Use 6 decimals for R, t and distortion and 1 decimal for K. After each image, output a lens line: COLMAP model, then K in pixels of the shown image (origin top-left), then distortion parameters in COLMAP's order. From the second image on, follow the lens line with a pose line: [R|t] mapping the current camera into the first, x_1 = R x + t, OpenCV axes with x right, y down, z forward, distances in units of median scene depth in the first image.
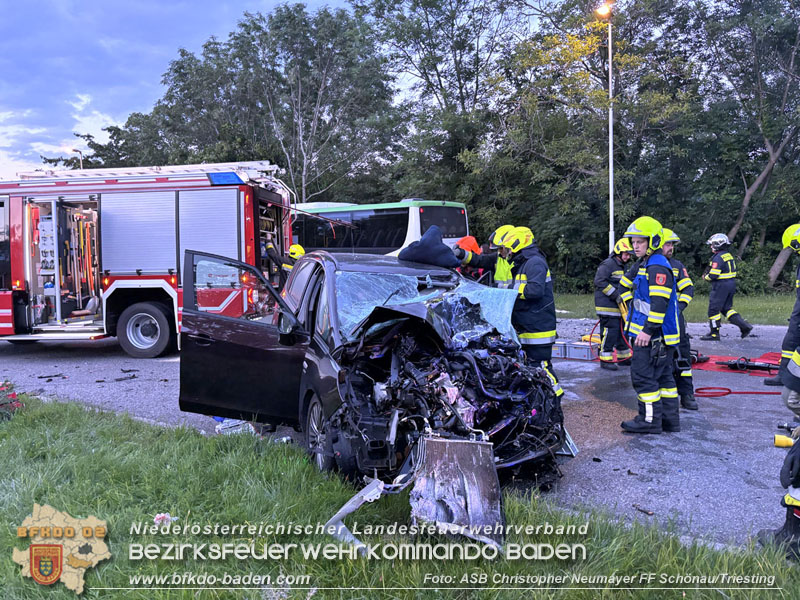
lens RADIAL K [[626.4, 0, 397.1], [0, 626.4, 297.6], [0, 0, 1]] dist [0.058774, -0.073869]
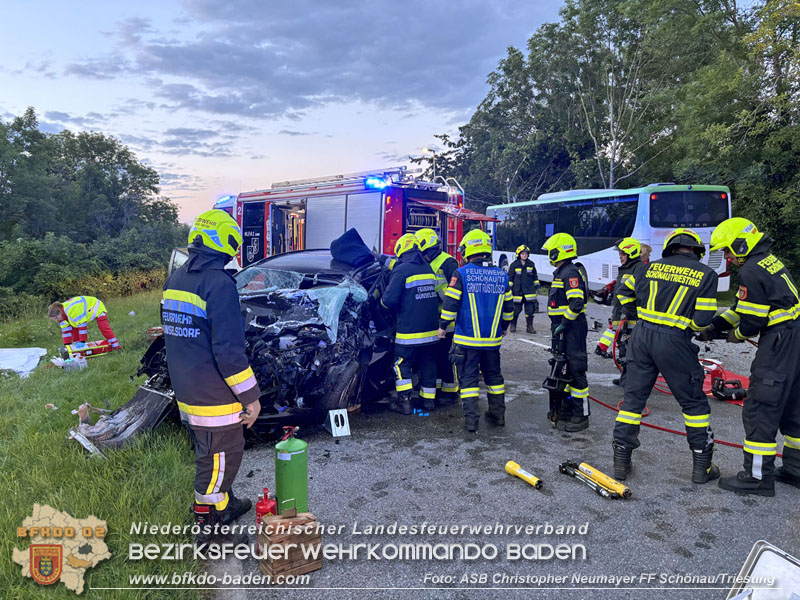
lens RADIAL K [[626.4, 0, 402.3], [0, 626.4, 307.9], [0, 0, 1]] dist [0.058774, -0.073869]
pose [[0.817432, 0.072566, -0.571436, 0.438547], [-0.047363, 0.997141, 0.058874, -0.019547], [0.574074, -0.021061, 0.818532, 0.025335]]
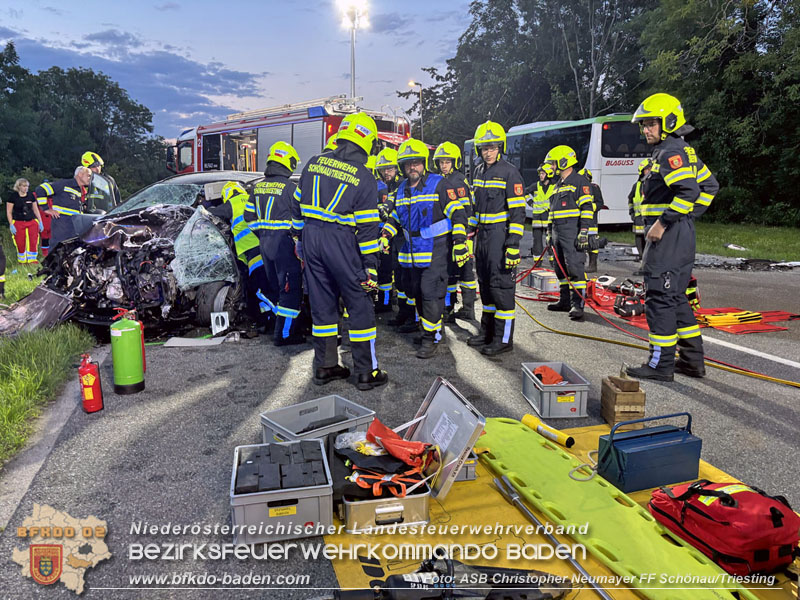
lens RADIAL K [[626.4, 0, 398.8], [0, 626.4, 299.7], [0, 0, 1]] dist [0.058774, -0.073869]
pose [[0.809195, 0.117071, -0.575758, 0.562295], [-0.043993, 0.989269, 0.139322, -0.001643], [0.585891, -0.087409, 0.805662, 0.050252]]
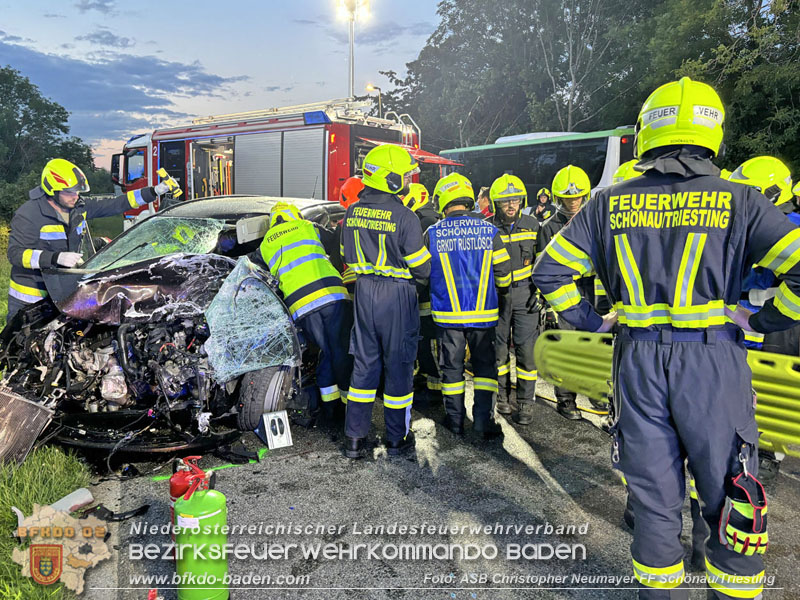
lens RADIAL K [[652.5, 0, 417.6], [0, 652.5, 301.3], [0, 0, 1]] dist [0.038308, -0.041859]
pose [[0.875177, 0.096539, -0.474073, 0.370876], [-0.045524, 0.991974, 0.117962, -0.022813], [0.481656, -0.081656, 0.872548, 0.108098]]
